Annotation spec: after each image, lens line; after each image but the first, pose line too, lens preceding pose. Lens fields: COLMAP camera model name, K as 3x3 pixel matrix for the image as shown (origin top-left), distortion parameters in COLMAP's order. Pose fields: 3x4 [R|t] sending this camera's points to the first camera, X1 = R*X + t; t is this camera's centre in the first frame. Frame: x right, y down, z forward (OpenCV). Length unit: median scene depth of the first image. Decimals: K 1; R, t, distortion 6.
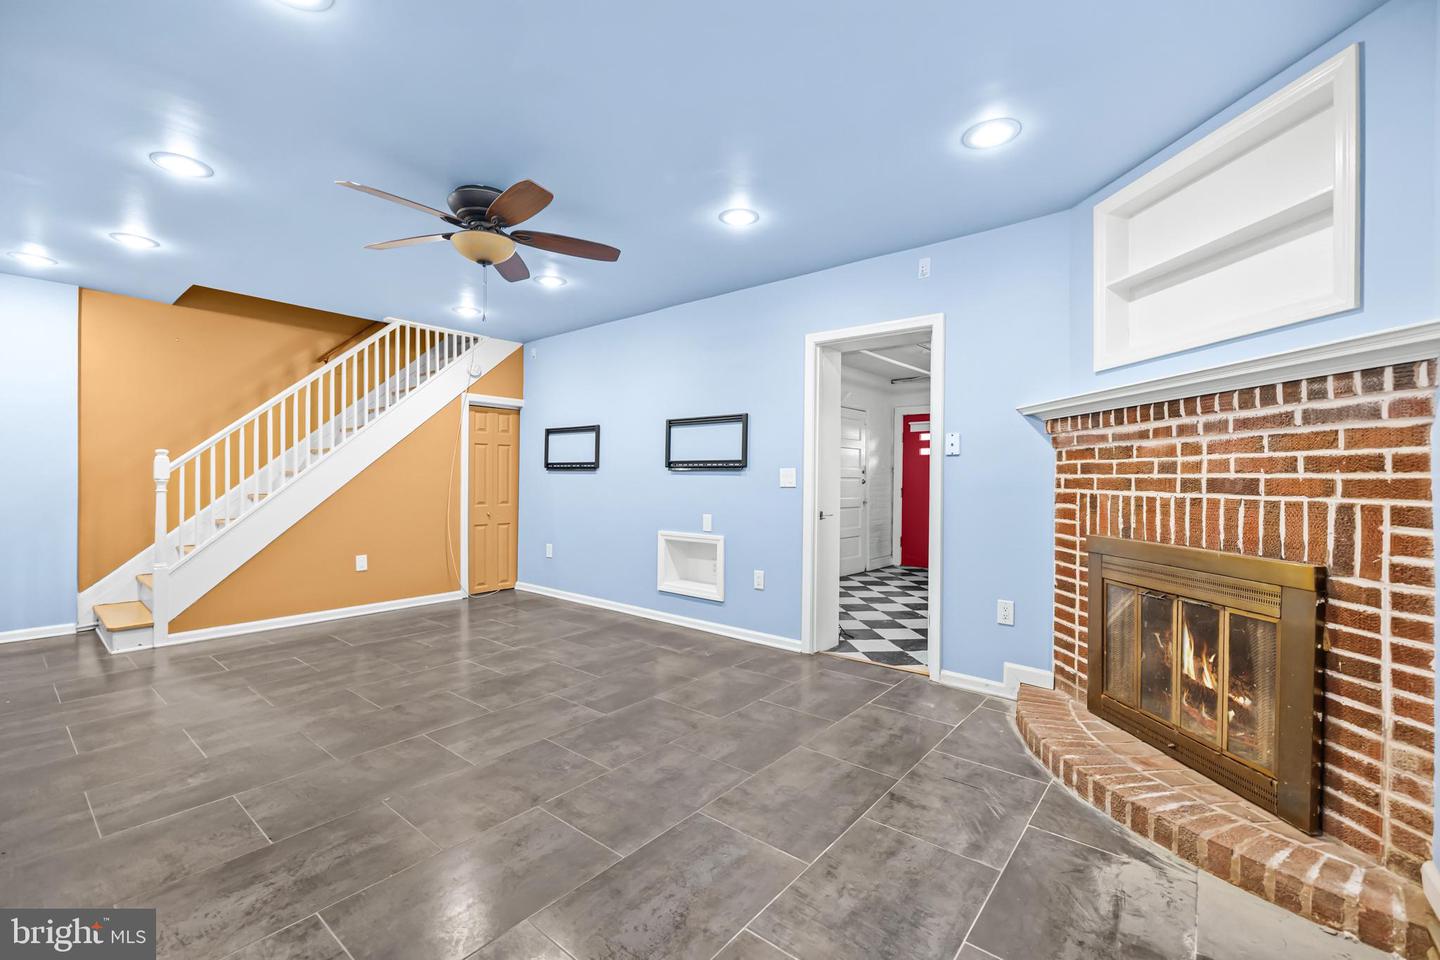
lens RADIAL K [[608.9, 0, 720.0], [0, 608.9, 480.0], [0, 0, 1]] dist [0.002939, 0.000096]
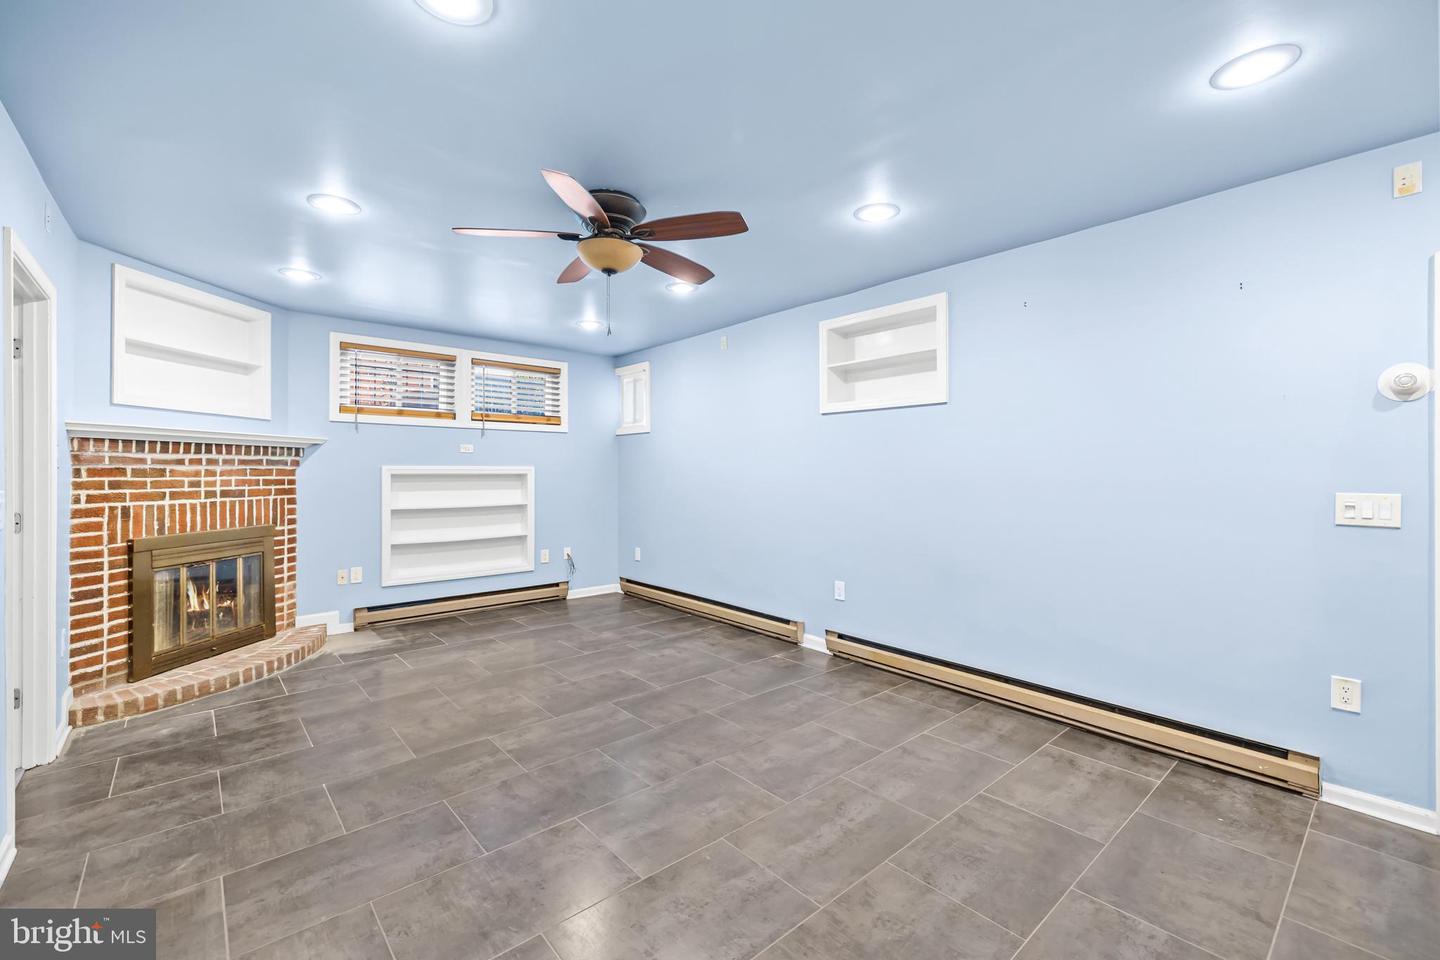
lens RADIAL K [[608.9, 0, 720.0], [0, 608.9, 480.0], [0, 0, 1]] dist [0.002939, 0.000096]
pose [[-0.986031, -0.012735, 0.166075, -0.886632], [-0.010166, 0.999815, 0.016306, -0.071015], [-0.166252, 0.014390, -0.985978, 2.353841]]
